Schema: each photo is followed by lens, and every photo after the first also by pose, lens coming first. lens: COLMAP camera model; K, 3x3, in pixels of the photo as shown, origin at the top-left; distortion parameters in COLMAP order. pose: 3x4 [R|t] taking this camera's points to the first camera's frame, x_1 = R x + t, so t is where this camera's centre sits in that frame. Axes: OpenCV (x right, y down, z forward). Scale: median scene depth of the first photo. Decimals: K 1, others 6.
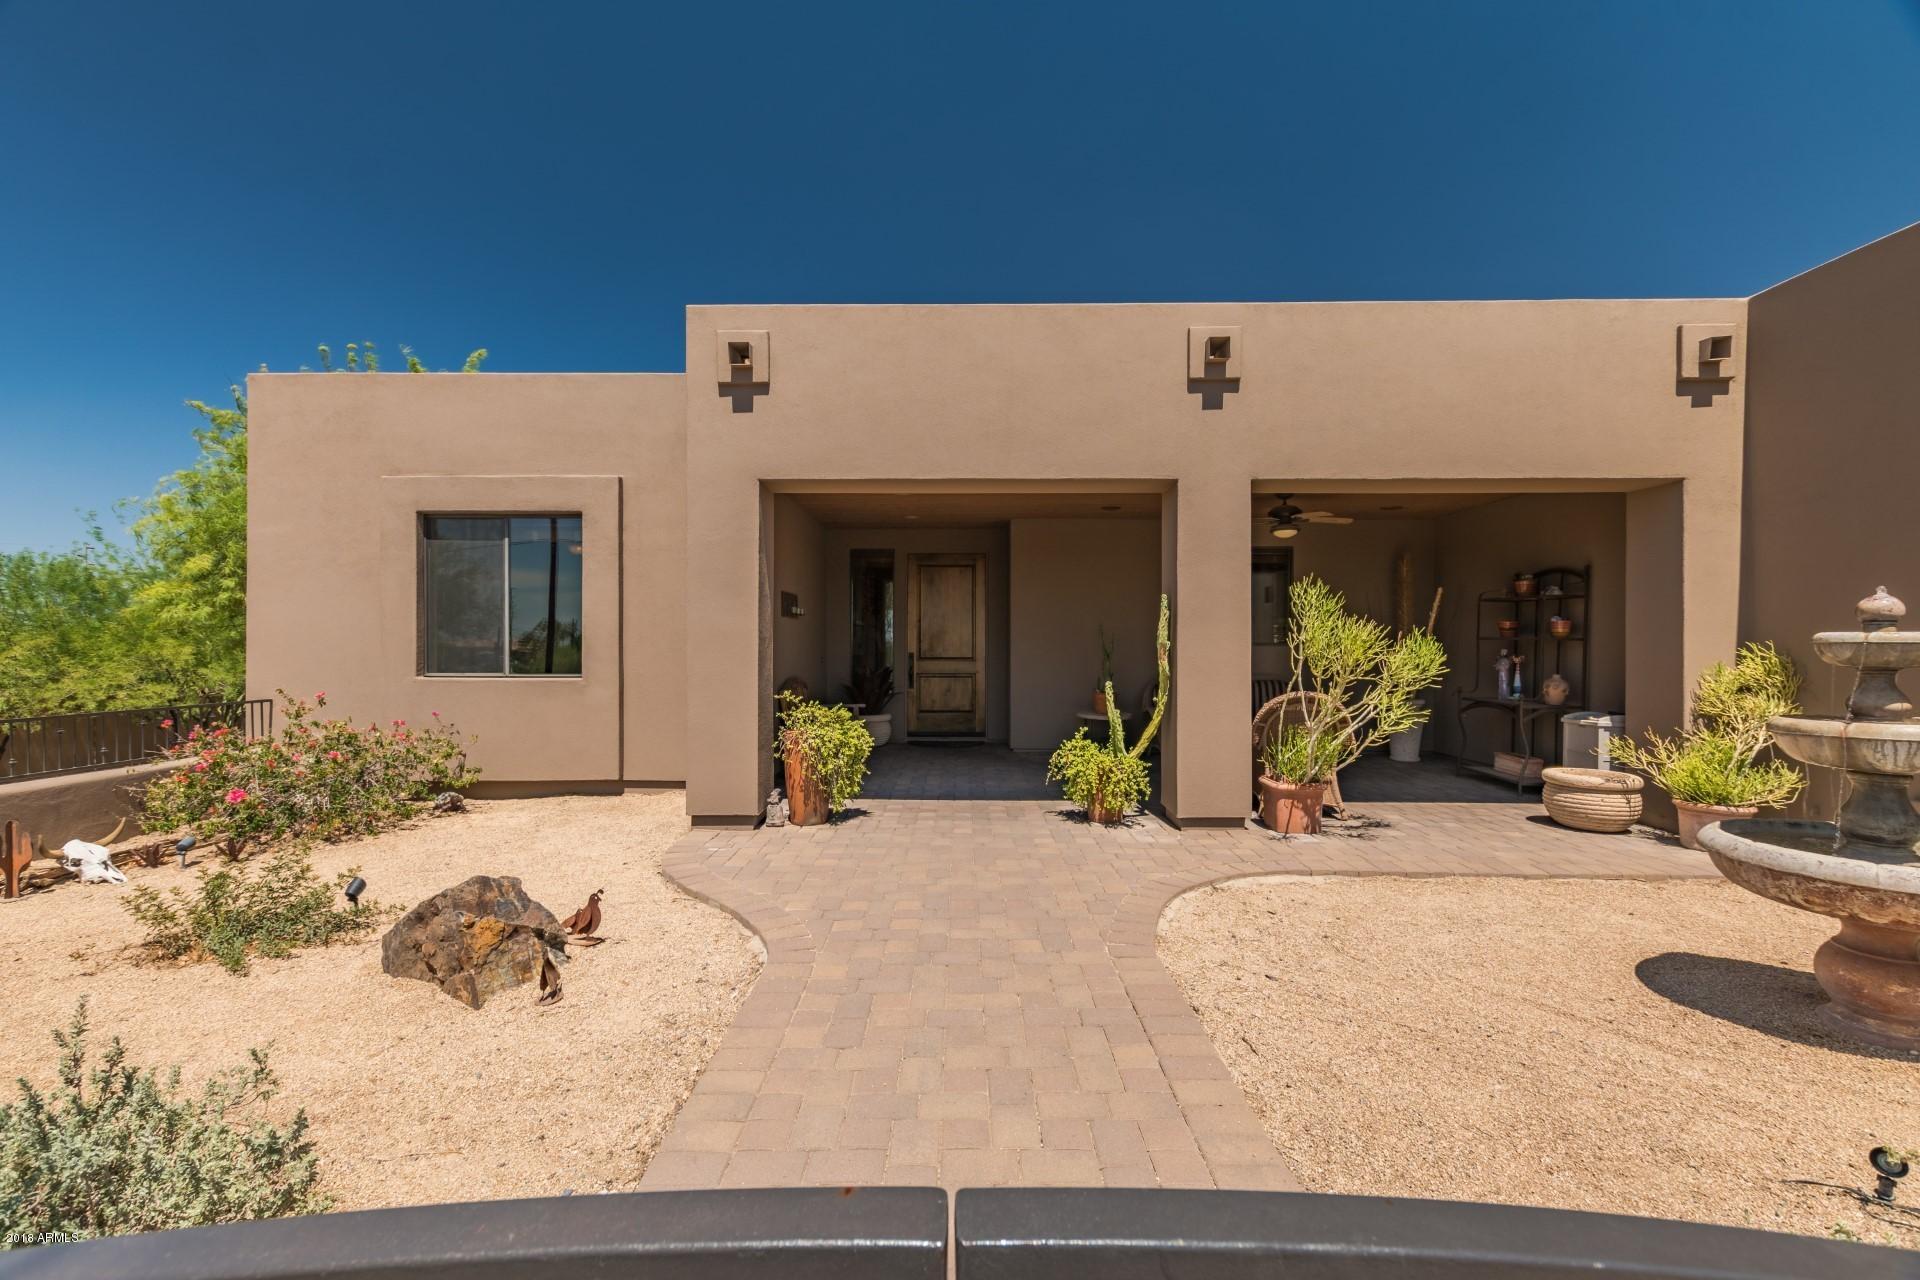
lens RADIAL K [[860.4, 0, 960.3], [0, 860.4, 641.6], [0, 0, 1]] dist [0.002972, 0.000205]
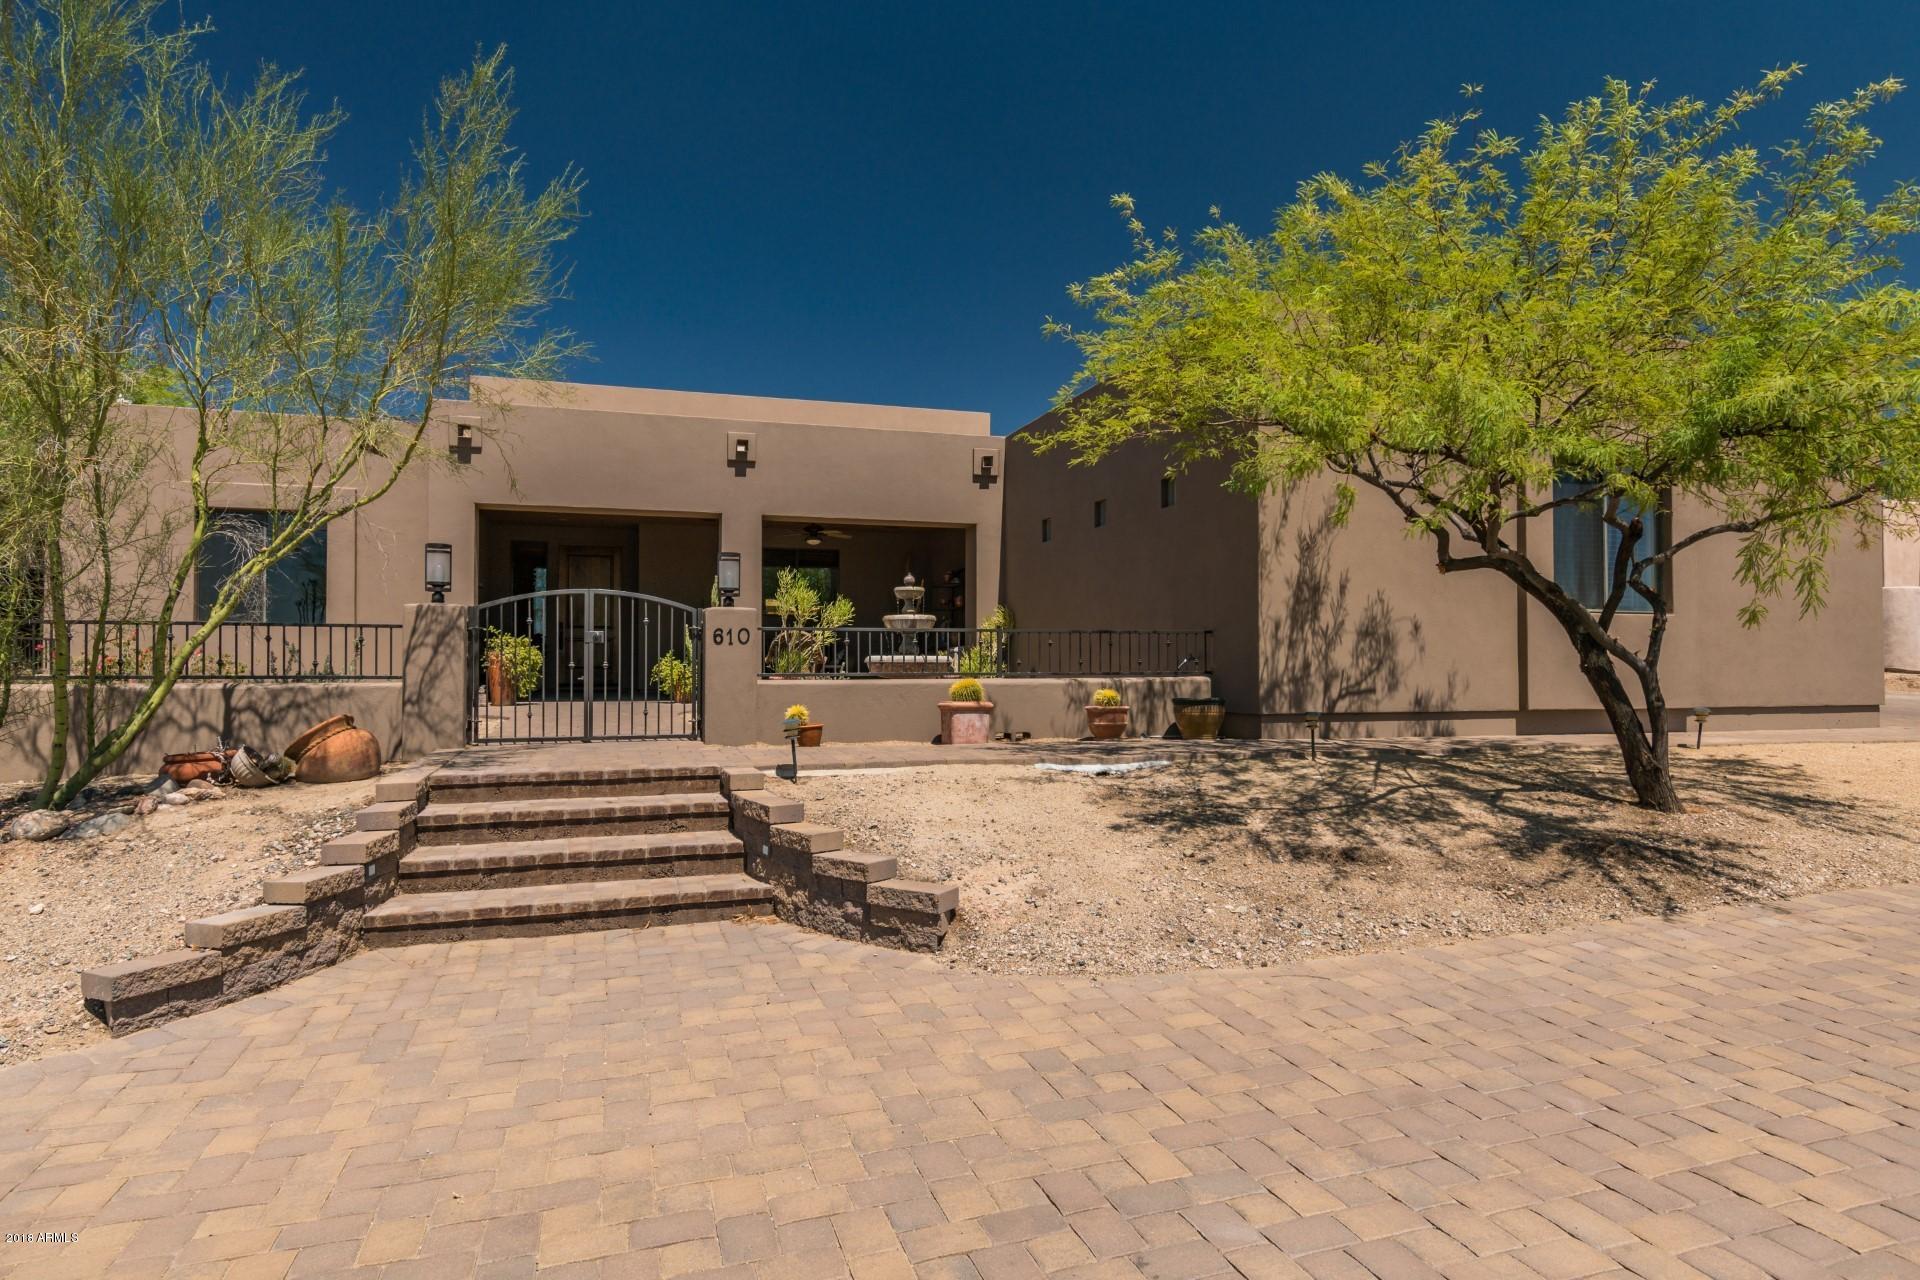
lens RADIAL K [[1048.4, 0, 956.5], [0, 1048.4, 641.4], [0, 0, 1]] dist [-0.006985, -0.000179]
pose [[0.950671, 0.003695, 0.310180, 0.034420], [-0.000811, 0.999955, -0.009424, 0.108051], [-0.310201, 0.008707, 0.950631, -1.302505]]
